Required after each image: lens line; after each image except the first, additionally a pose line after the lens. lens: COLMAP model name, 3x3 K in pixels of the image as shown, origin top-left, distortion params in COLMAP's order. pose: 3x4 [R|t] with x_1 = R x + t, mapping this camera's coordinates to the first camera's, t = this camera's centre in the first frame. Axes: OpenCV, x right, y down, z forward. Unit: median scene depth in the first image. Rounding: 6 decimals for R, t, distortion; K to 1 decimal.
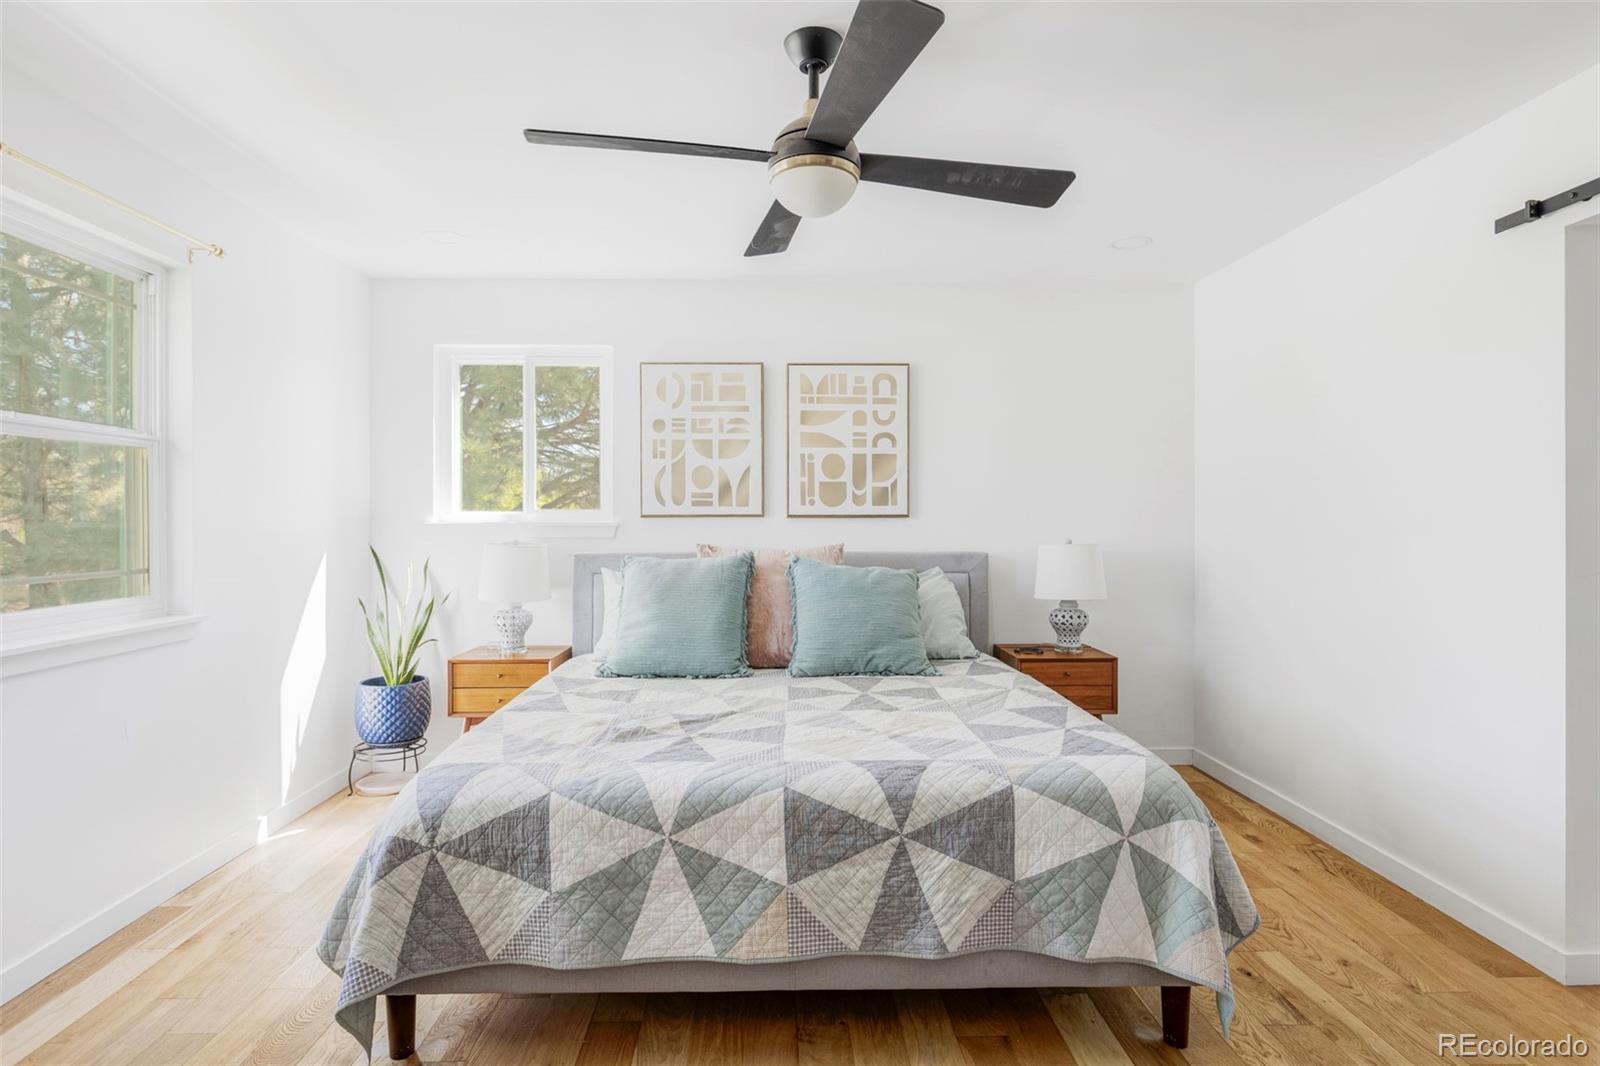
lens RADIAL K [[854.4, 0, 800.0], [0, 854.4, 533.0], [0, 0, 1]] dist [0.000742, 0.000830]
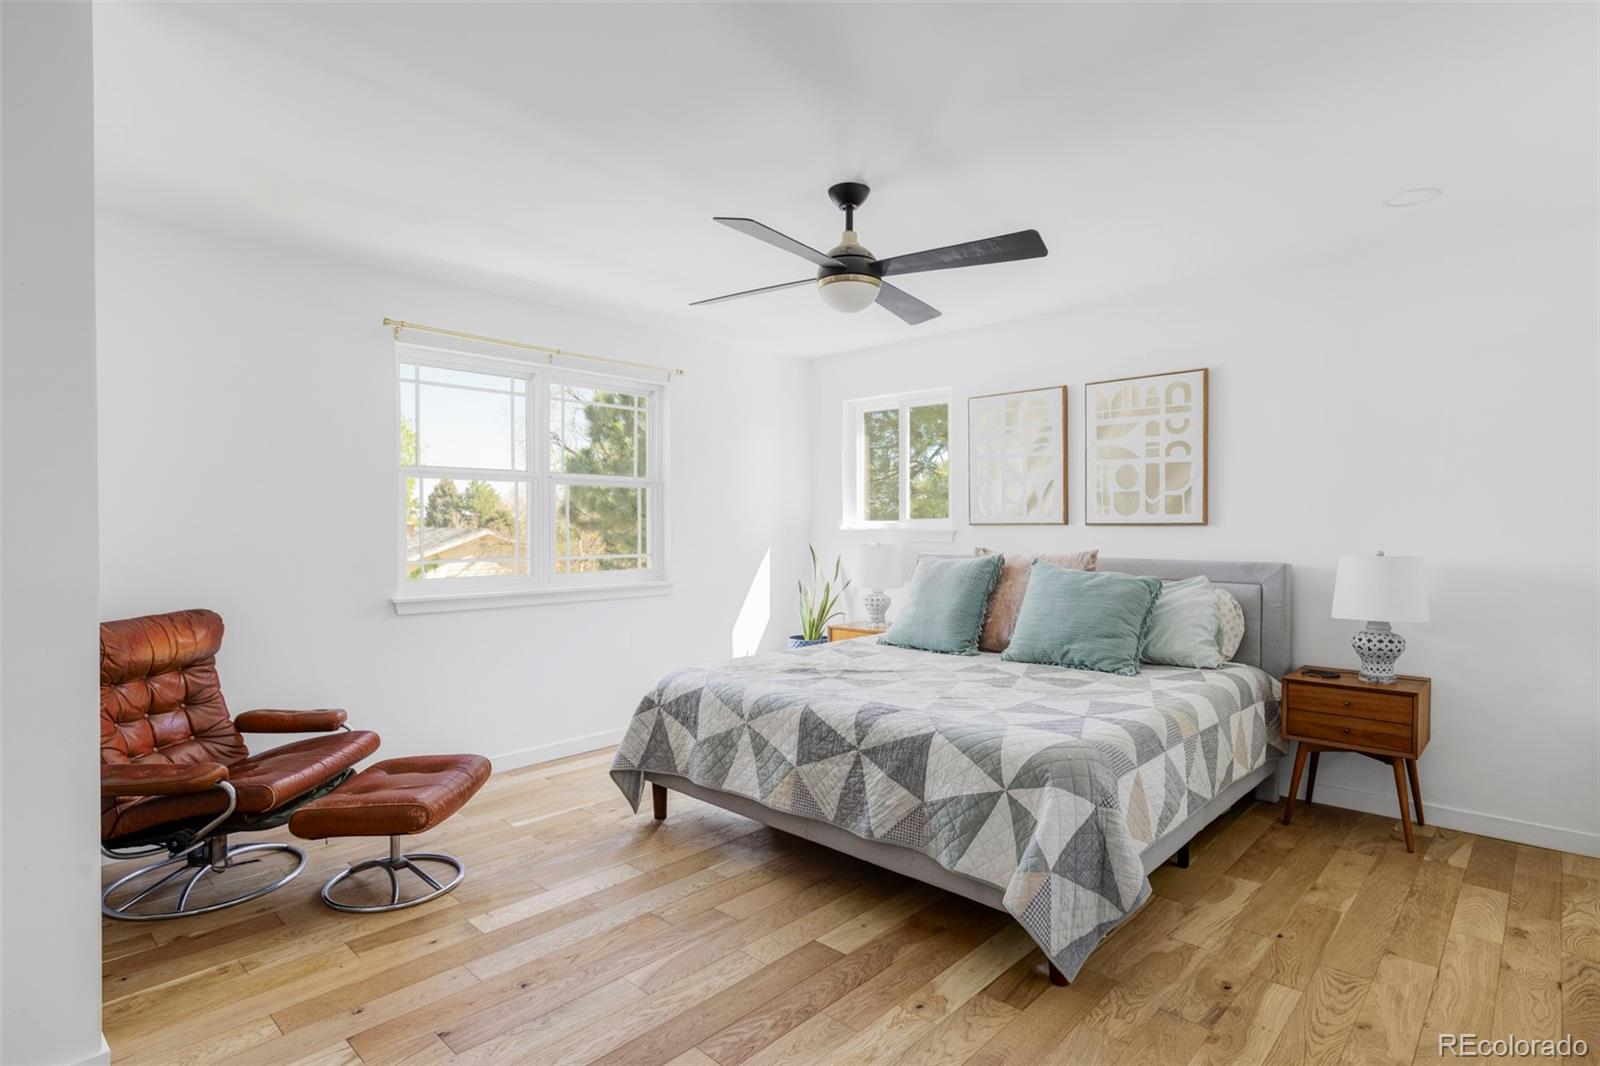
lens RADIAL K [[883.1, 0, 799.2], [0, 883.1, 565.5], [0, 0, 1]] dist [0.000471, 0.000360]
pose [[0.680022, 0.033445, -0.732428, 1.094291], [-0.013047, 0.999353, 0.033521, -0.000588], [0.733075, -0.013239, 0.680019, -0.064014]]
